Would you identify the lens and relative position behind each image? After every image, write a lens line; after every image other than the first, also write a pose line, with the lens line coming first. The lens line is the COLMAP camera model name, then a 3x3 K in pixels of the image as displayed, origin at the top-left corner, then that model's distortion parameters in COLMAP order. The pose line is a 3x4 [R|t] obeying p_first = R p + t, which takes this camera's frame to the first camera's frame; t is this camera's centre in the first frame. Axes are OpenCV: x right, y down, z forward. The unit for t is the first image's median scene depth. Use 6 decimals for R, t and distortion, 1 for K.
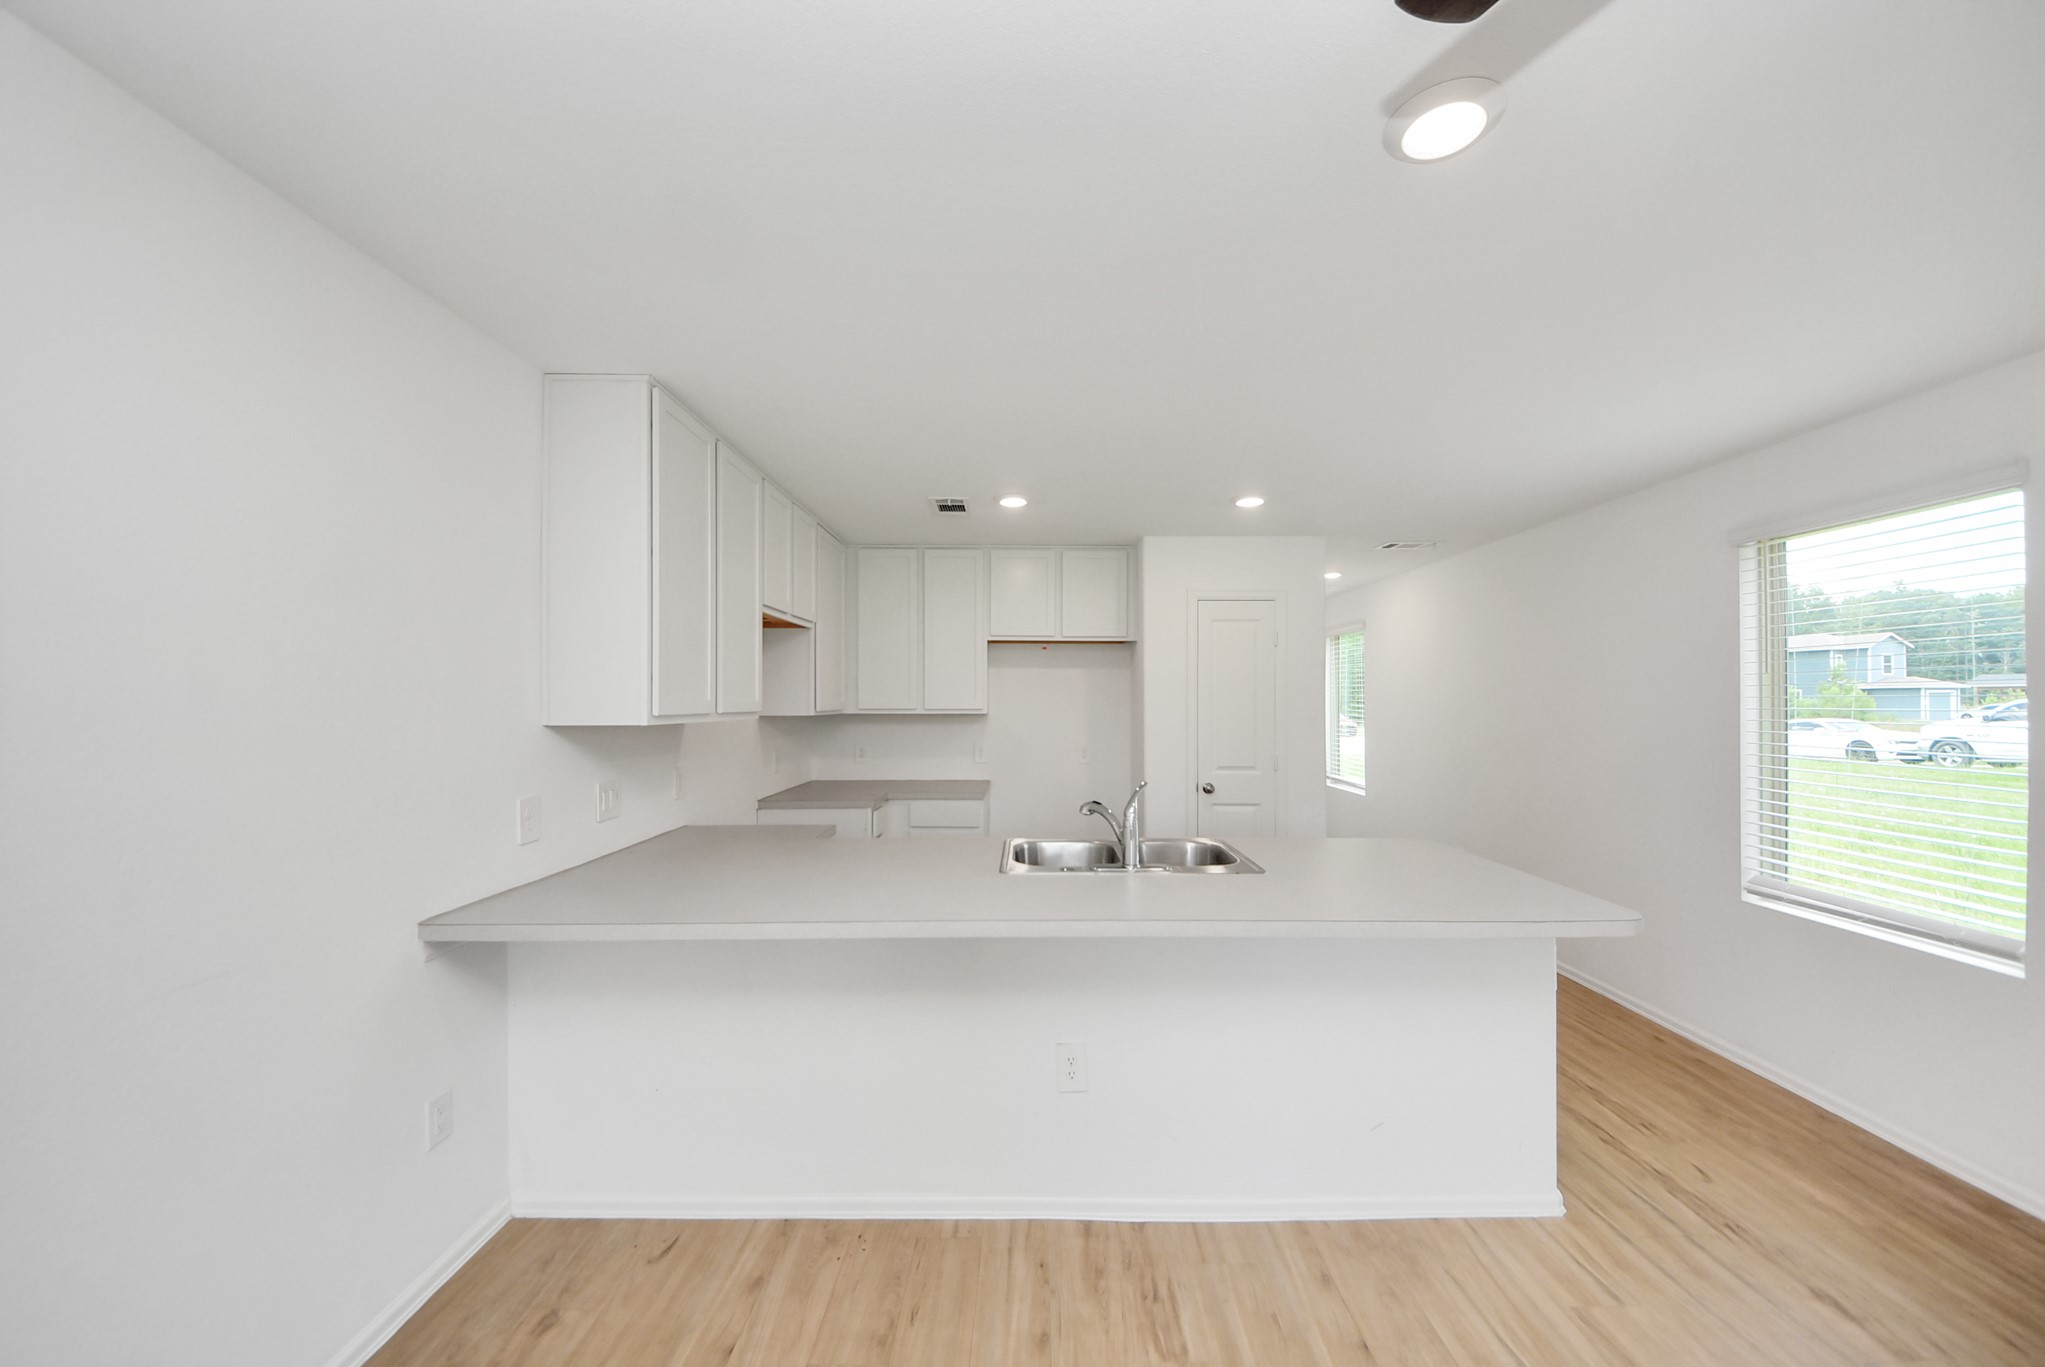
lens RADIAL K [[728.6, 0, 1043.4], [0, 728.6, 690.9], [0, 0, 1]] dist [-0.000866, -0.006254]
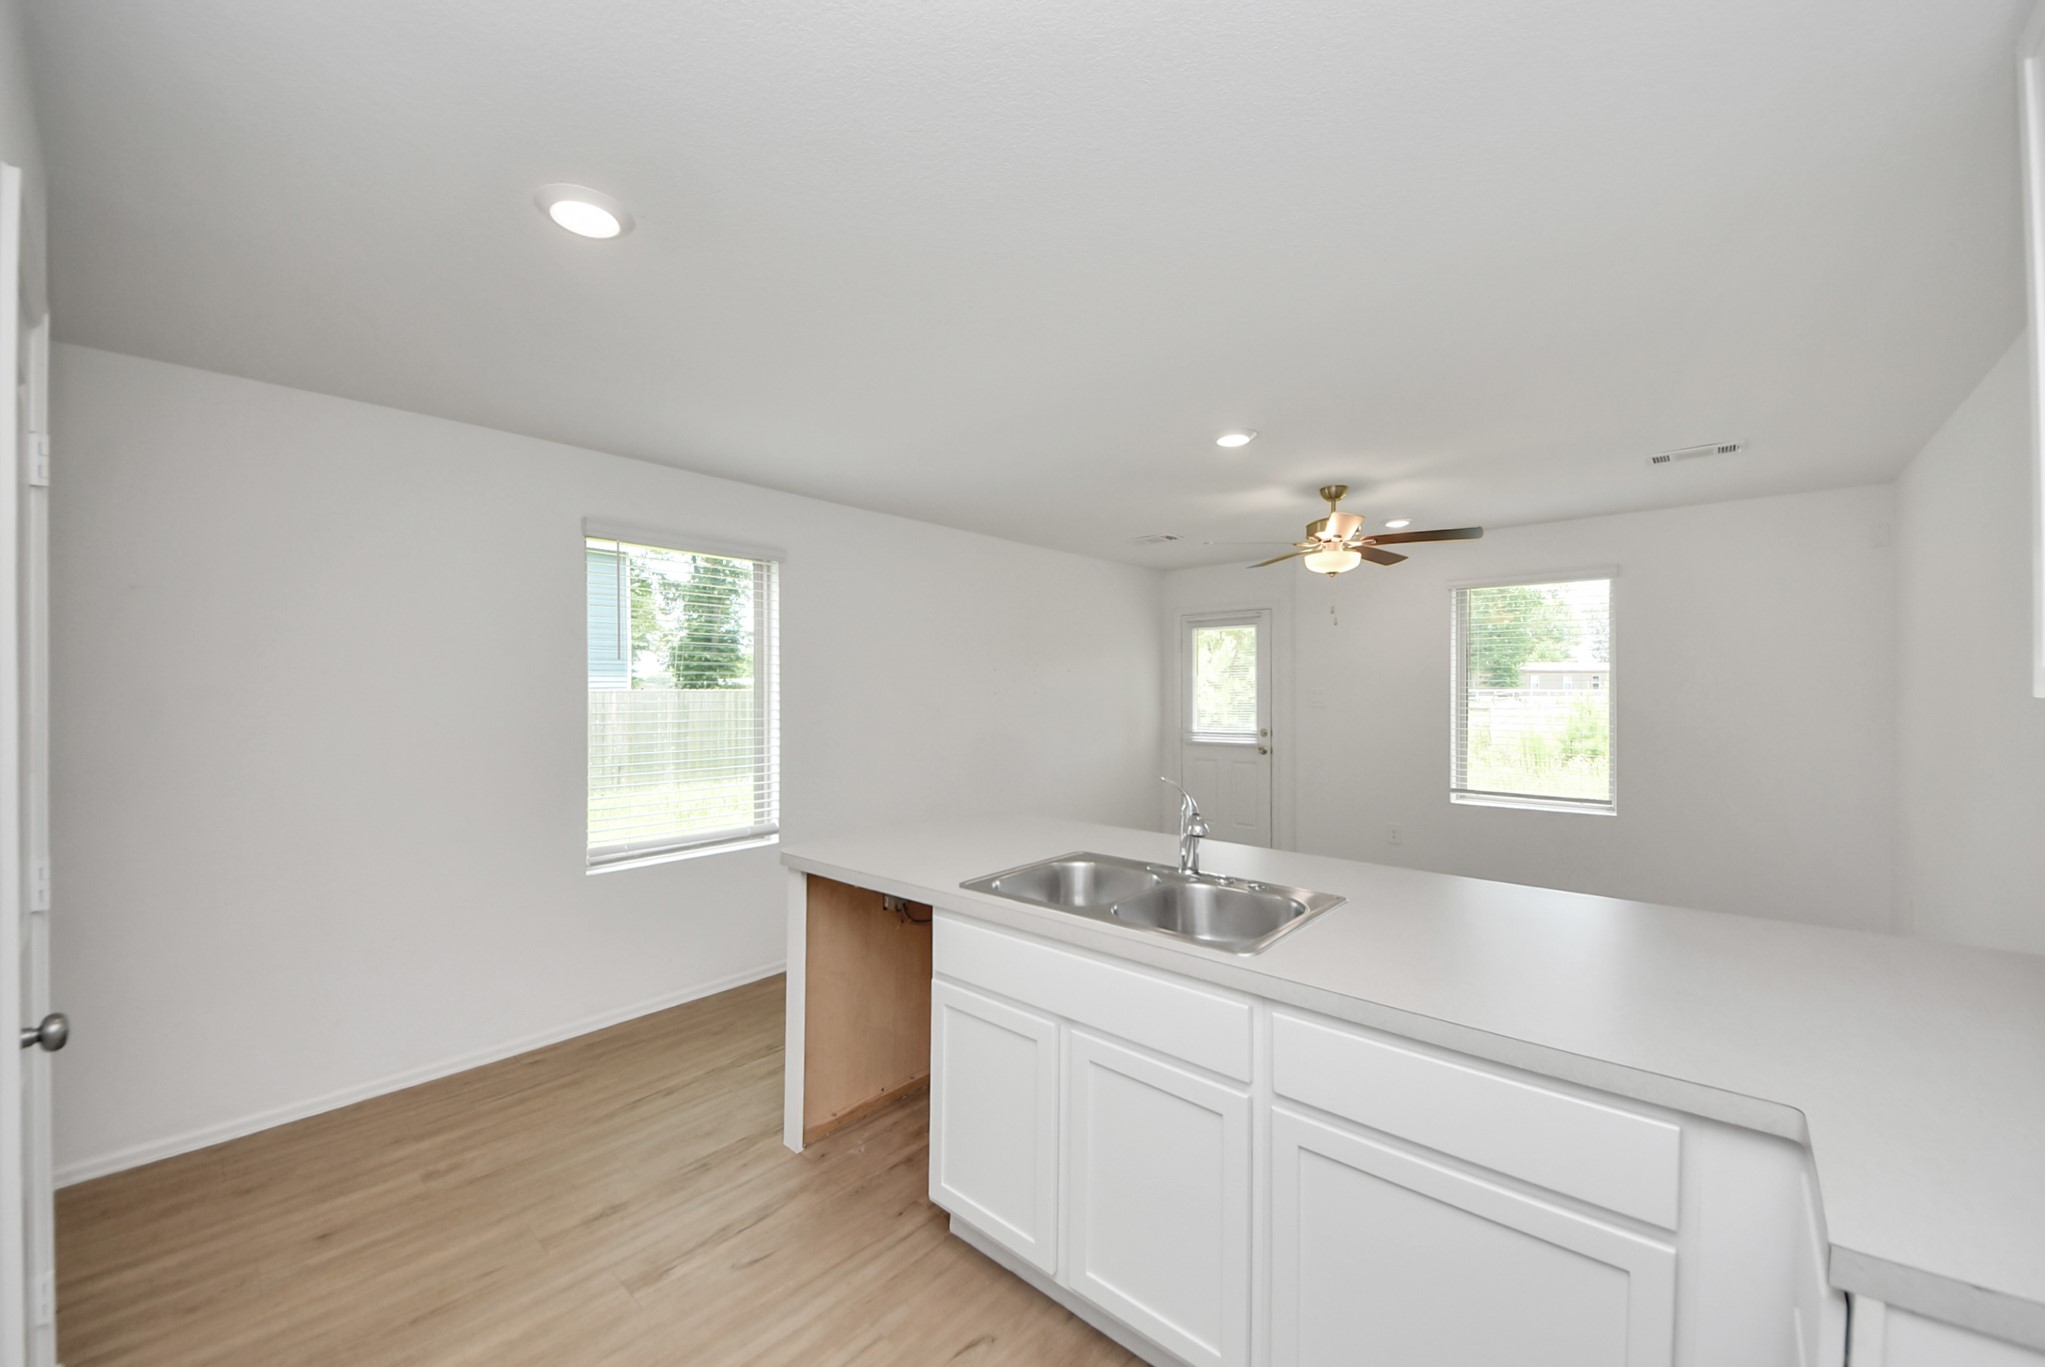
lens RADIAL K [[761.9, 0, 1010.1], [0, 761.9, 687.3], [0, 0, 1]] dist [0.026551, -0.021781]
pose [[-0.731006, 0.006968, 0.682335, -0.255674], [-0.004553, 0.999876, -0.015088, 0.027800], [-0.682355, -0.014136, -0.730884, 1.389698]]
